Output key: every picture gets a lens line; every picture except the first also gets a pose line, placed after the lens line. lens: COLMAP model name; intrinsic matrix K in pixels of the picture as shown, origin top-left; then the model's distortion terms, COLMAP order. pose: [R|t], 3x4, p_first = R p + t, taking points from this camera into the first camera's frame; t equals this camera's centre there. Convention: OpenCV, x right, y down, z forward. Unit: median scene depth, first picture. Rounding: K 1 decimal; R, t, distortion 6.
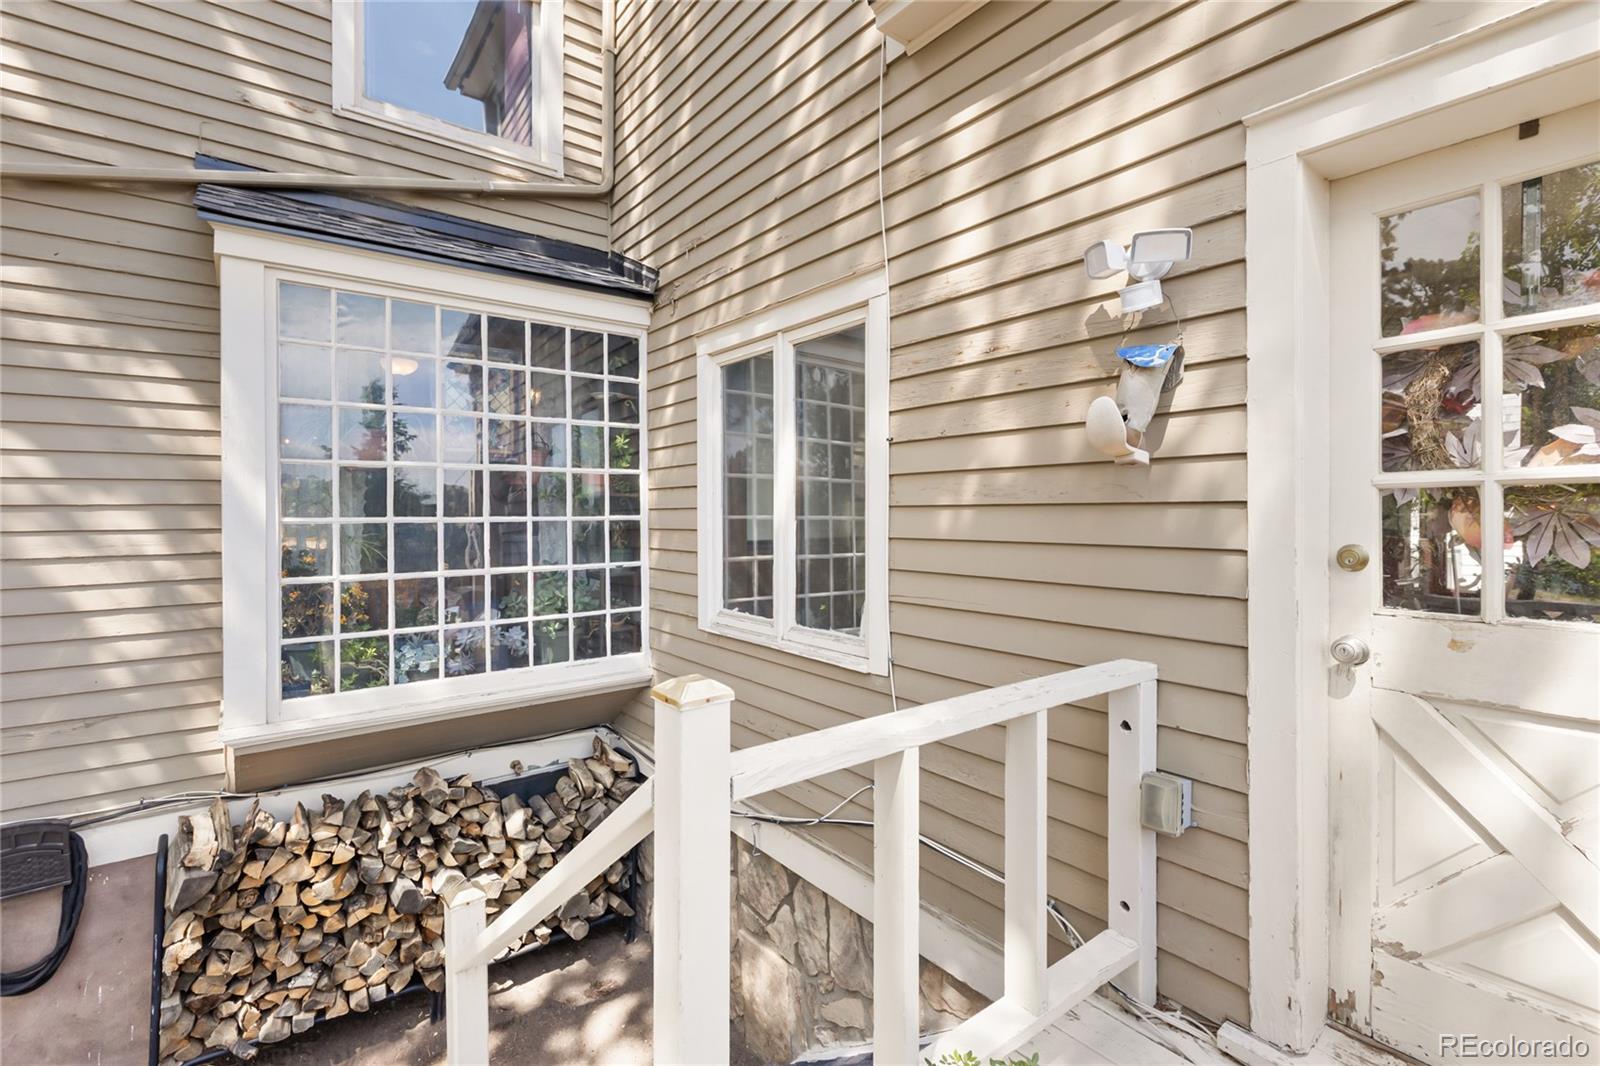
lens RADIAL K [[723.7, 0, 802.2], [0, 723.7, 515.2], [0, 0, 1]] dist [0.003045, -0.000051]
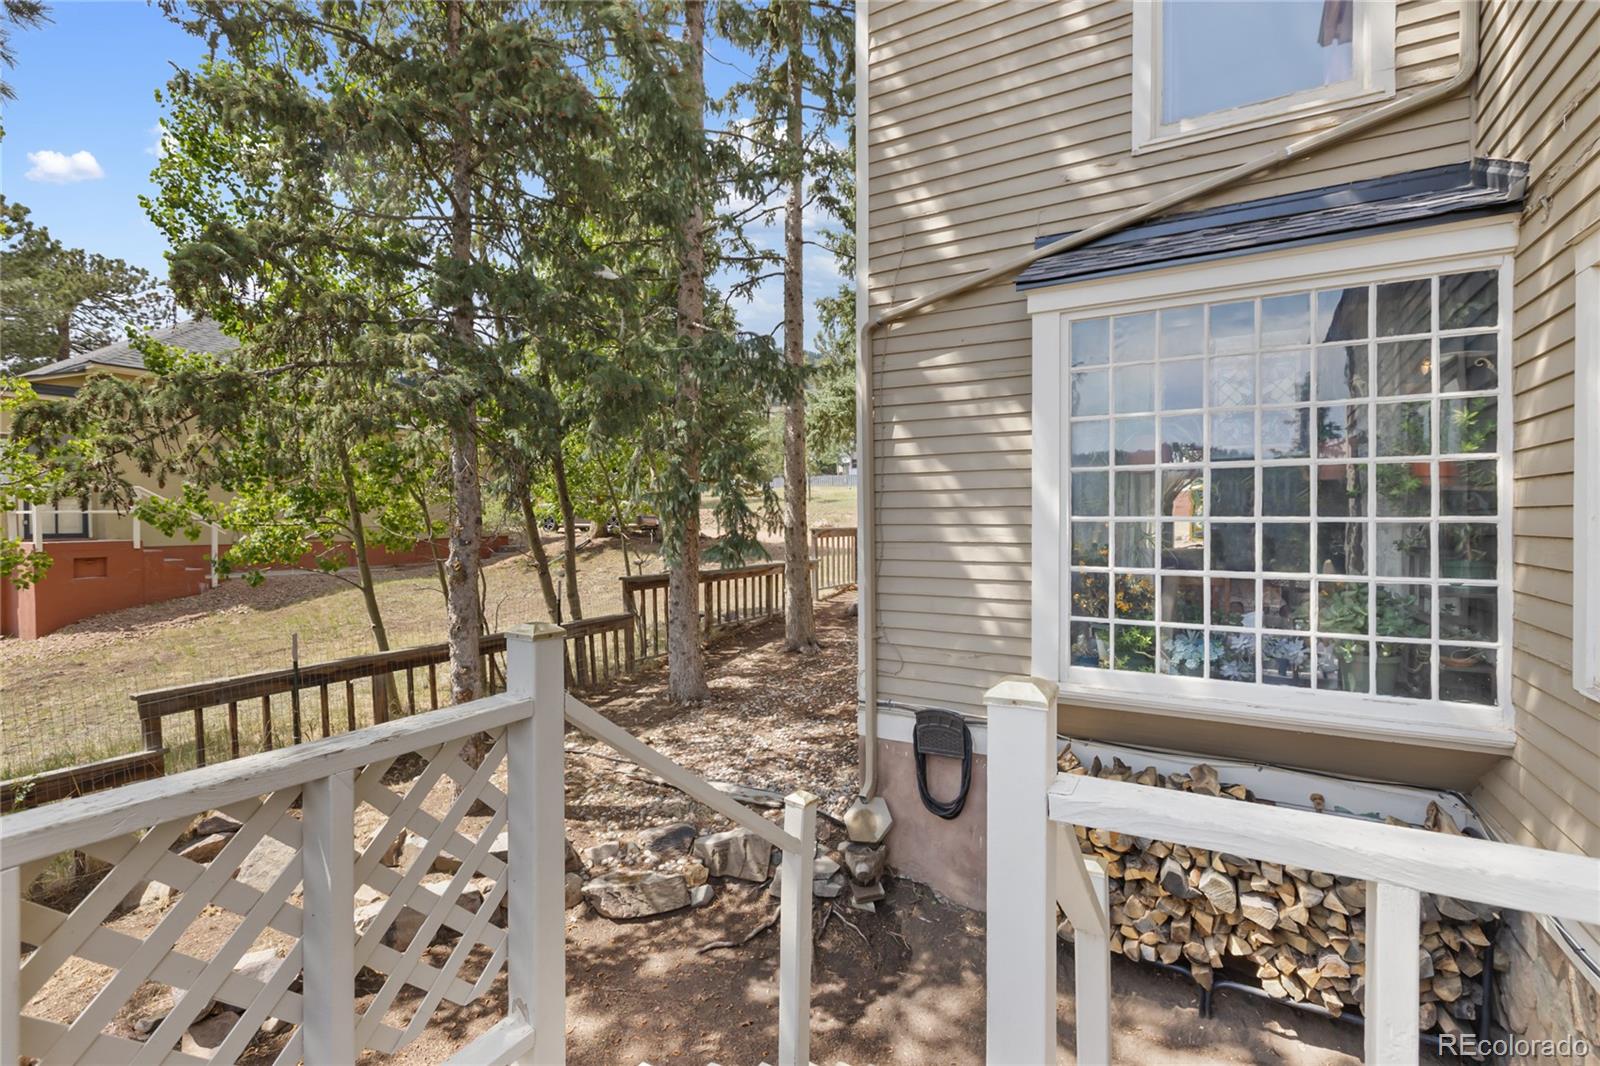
lens RADIAL K [[709.3, 0, 804.0], [0, 709.3, 524.4], [0, 0, 1]] dist [-0.001687, 0.000456]
pose [[0.385552, 0.016599, -0.922537, 0.175902], [-0.002899, 0.999855, 0.016779, -0.001738], [0.922681, -0.003795, 0.385544, 0.106576]]
